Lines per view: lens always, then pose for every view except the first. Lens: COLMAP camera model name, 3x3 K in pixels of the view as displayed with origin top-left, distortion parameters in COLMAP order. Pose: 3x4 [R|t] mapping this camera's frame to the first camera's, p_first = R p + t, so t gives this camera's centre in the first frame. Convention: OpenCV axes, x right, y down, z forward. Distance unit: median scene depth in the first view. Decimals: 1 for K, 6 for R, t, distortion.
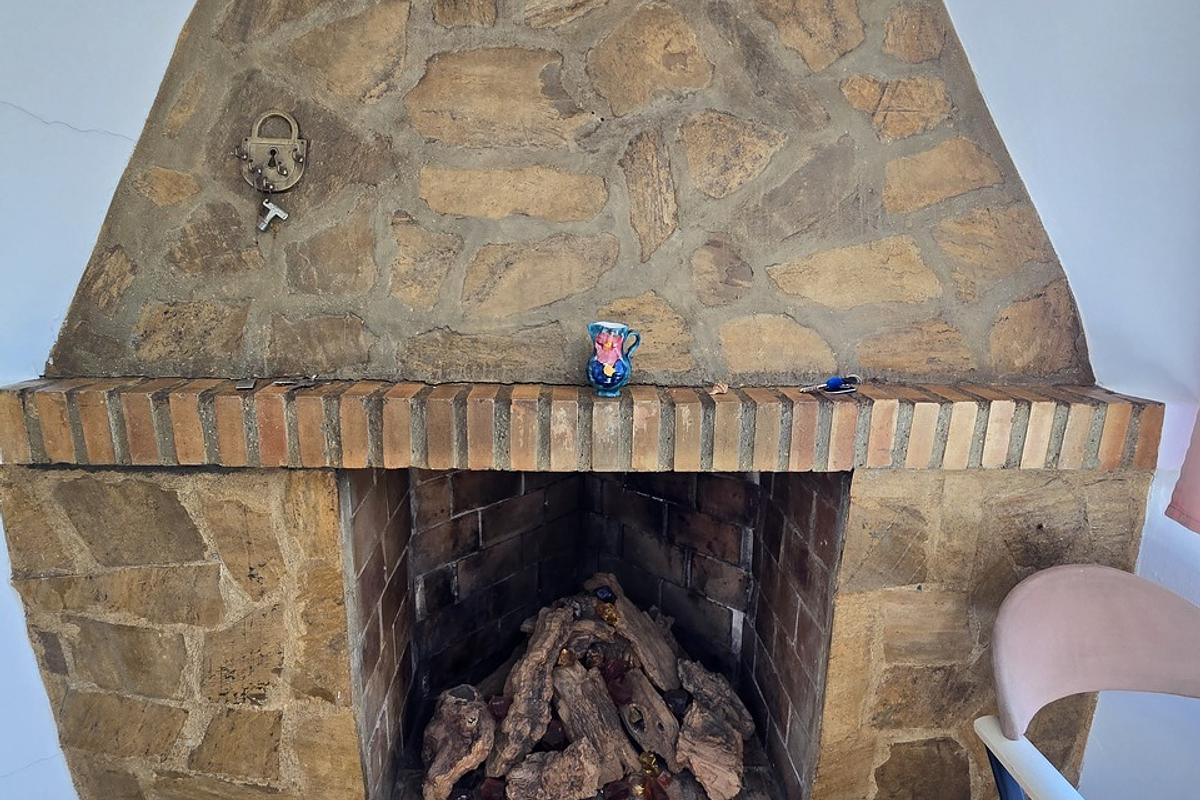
lens RADIAL K [[657.2, 0, 603.8], [0, 657.2, 401.9], [0, 0, 1]] dist [0.004754, -0.003478]
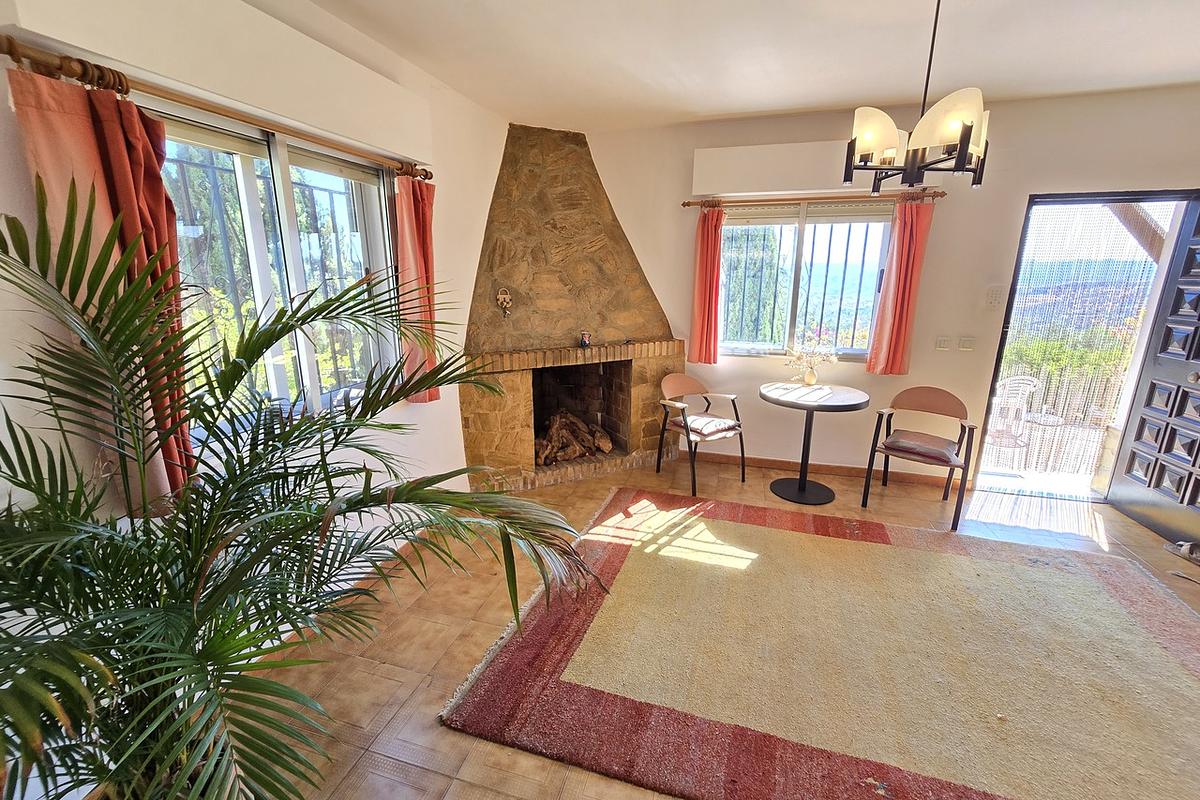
lens RADIAL K [[497.6, 0, 595.2], [0, 497.6, 399.0], [0, 0, 1]] dist [0.000863, -0.001147]
pose [[0.905207, -0.128158, 0.405186, -1.314491], [0.120486, 0.991717, 0.044502, 0.187497], [-0.407533, 0.008535, 0.913151, -2.105884]]
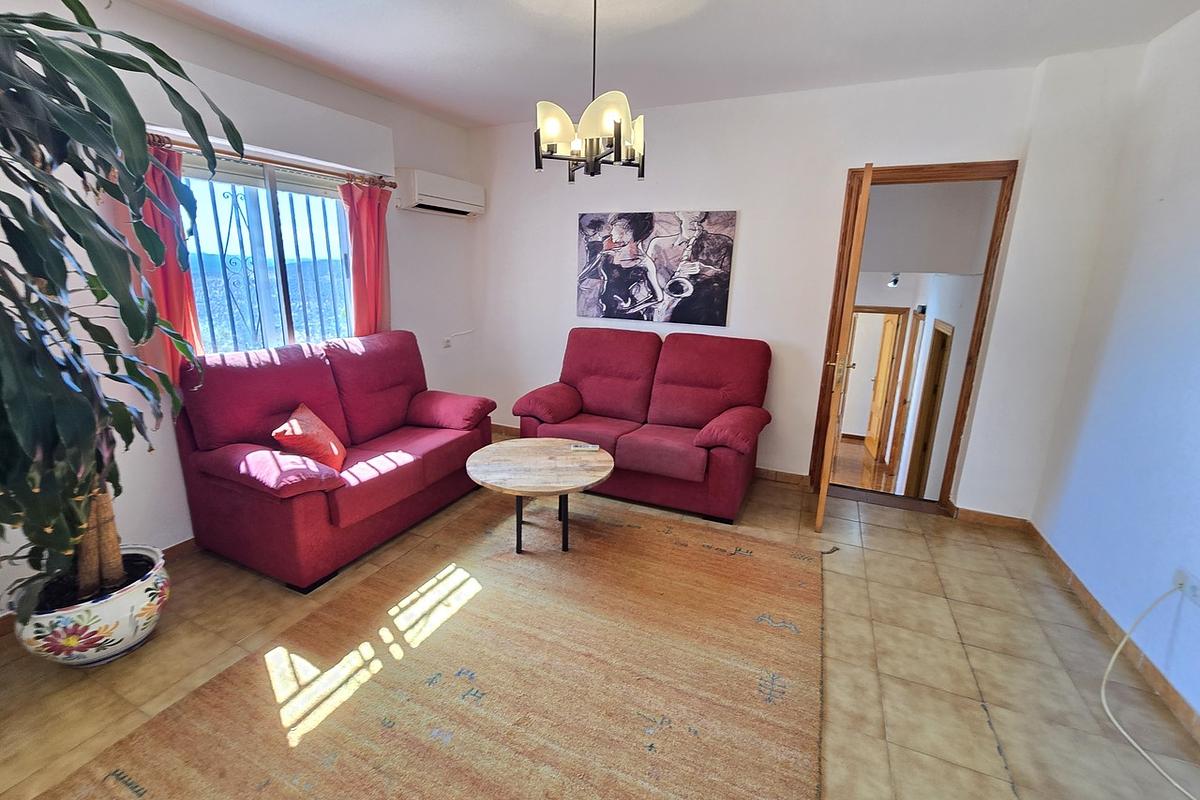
lens RADIAL K [[497.6, 0, 594.5], [0, 497.6, 392.9], [0, 0, 1]] dist [0.000863, -0.001147]
pose [[-0.278226, -0.271145, 0.921450, -1.704735], [0.211545, 0.918475, 0.334144, -0.205139], [-0.936930, 0.287896, -0.198184, -0.432686]]
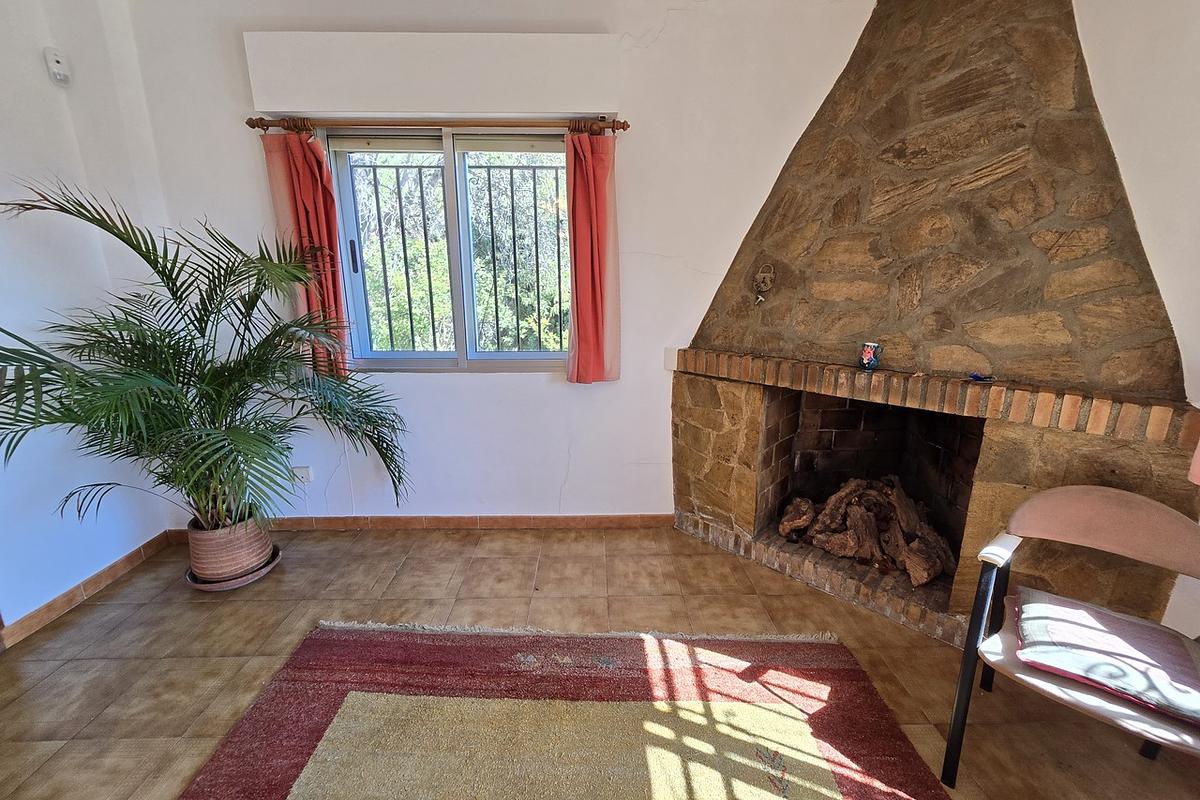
lens RADIAL K [[497.6, 0, 596.6], [0, 497.6, 399.2], [0, 0, 1]] dist [0.000863, -0.001147]
pose [[0.678451, 0.152341, -0.718677, 0.651388], [-0.157338, 0.985695, 0.060410, 0.134250], [0.717599, 0.072090, 0.692715, -1.009727]]
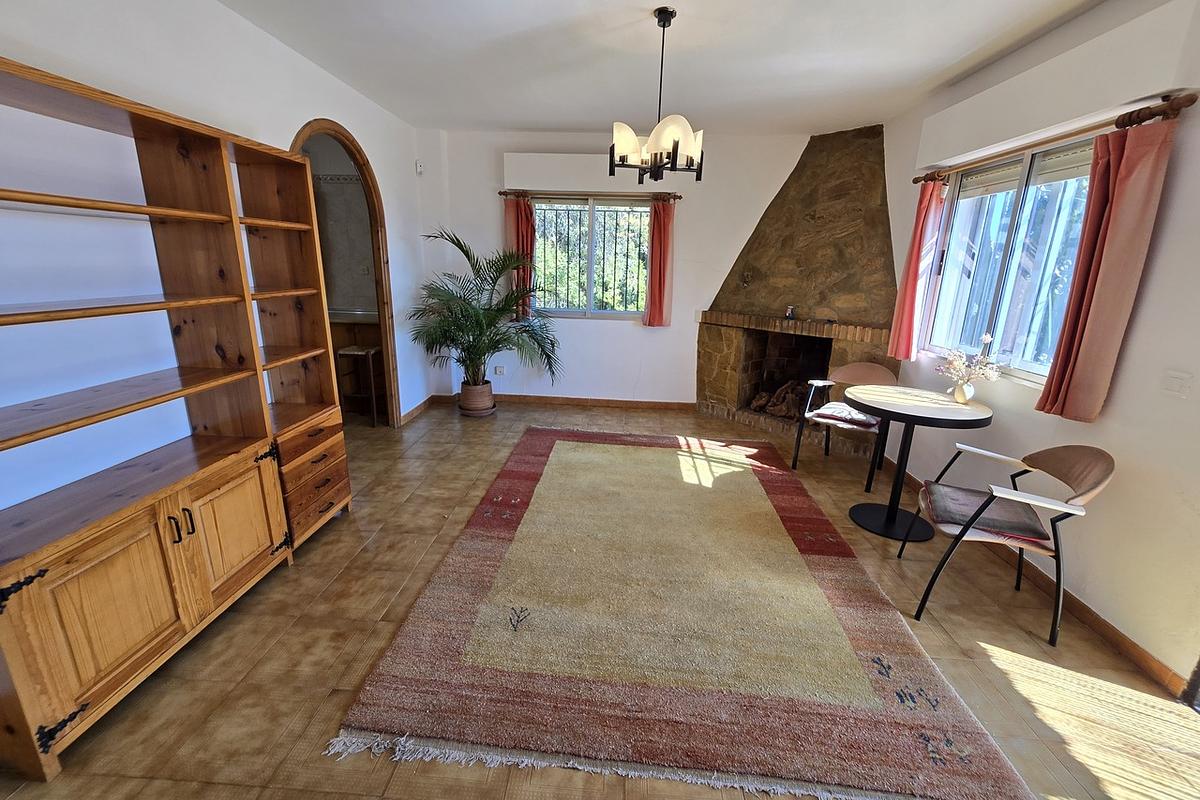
lens RADIAL K [[497.6, 0, 592.8], [0, 497.6, 394.4], [0, 0, 1]] dist [0.000863, -0.001147]
pose [[0.614827, 0.192196, -0.764884, 2.139259], [-0.197710, 0.976443, 0.086433, 0.521772], [0.763478, 0.098083, 0.638342, -2.644668]]
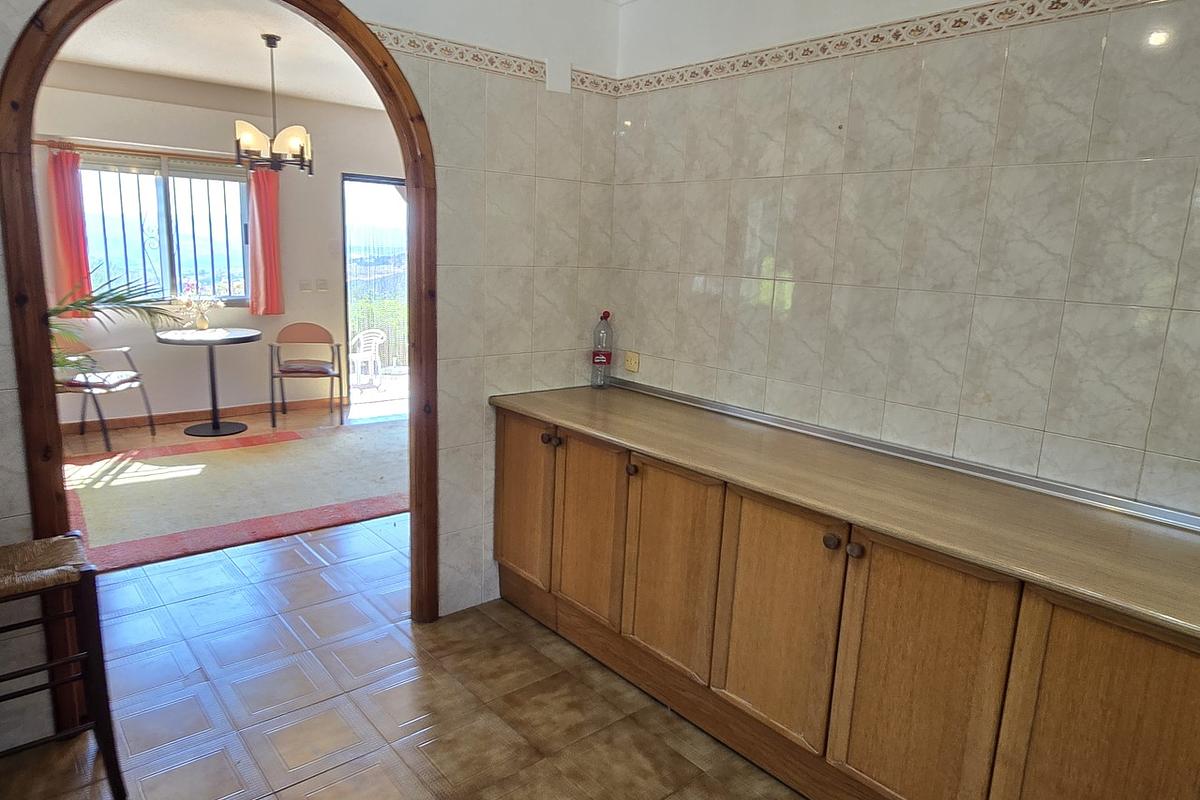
lens RADIAL K [[769.8, 0, 601.0], [0, 769.8, 389.5], [0, 0, 1]] dist [0.005438, 0.002570]
pose [[0.141875, -0.200488, 0.969369, -3.599461], [0.202238, 0.964490, 0.169880, 0.464827], [-0.969005, 0.171941, 0.177384, -3.251652]]
